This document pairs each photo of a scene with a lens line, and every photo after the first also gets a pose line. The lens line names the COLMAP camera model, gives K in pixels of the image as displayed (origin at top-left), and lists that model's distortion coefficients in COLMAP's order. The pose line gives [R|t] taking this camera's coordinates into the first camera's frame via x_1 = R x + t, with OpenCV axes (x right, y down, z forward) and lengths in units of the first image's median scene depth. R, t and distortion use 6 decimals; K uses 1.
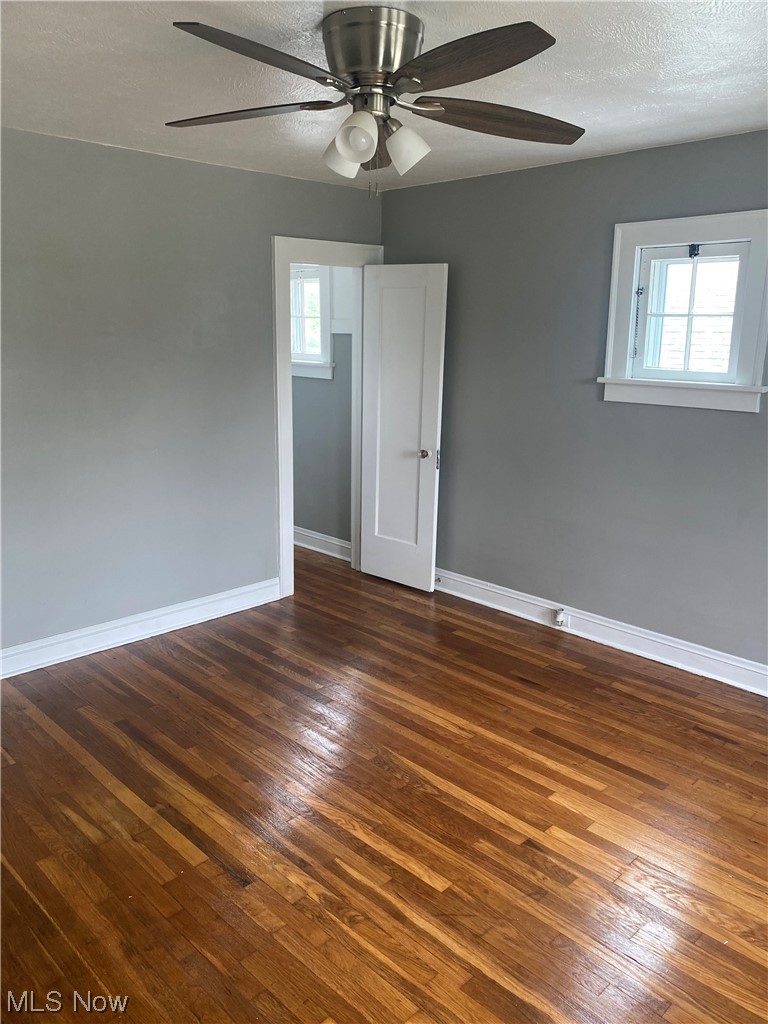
lens RADIAL K [[786.3, 0, 385.2], [0, 786.3, 516.3], [0, 0, 1]] dist [0.012811, -0.015685]
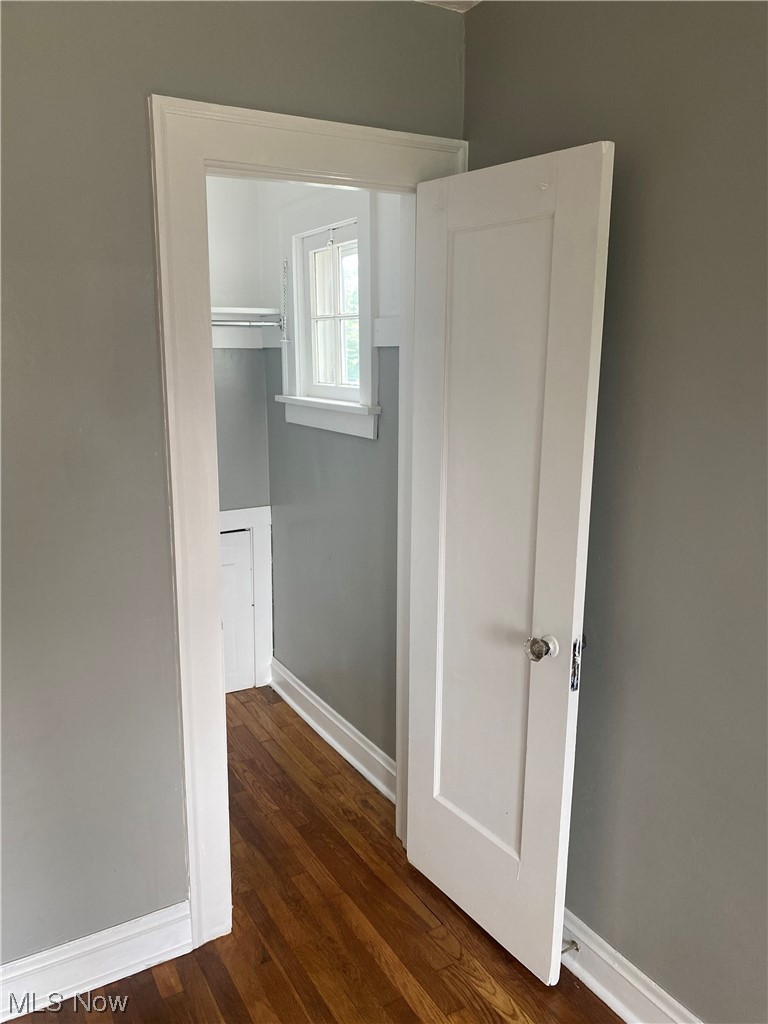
lens RADIAL K [[786.3, 0, 376.9], [0, 786.3, 505.7], [0, 0, 1]] dist [0.012811, -0.015685]
pose [[0.966977, 0.035657, -0.252356, 0.065944], [-0.045660, 0.998382, -0.033895, -0.129358], [0.250739, 0.044298, 0.967041, 0.586025]]
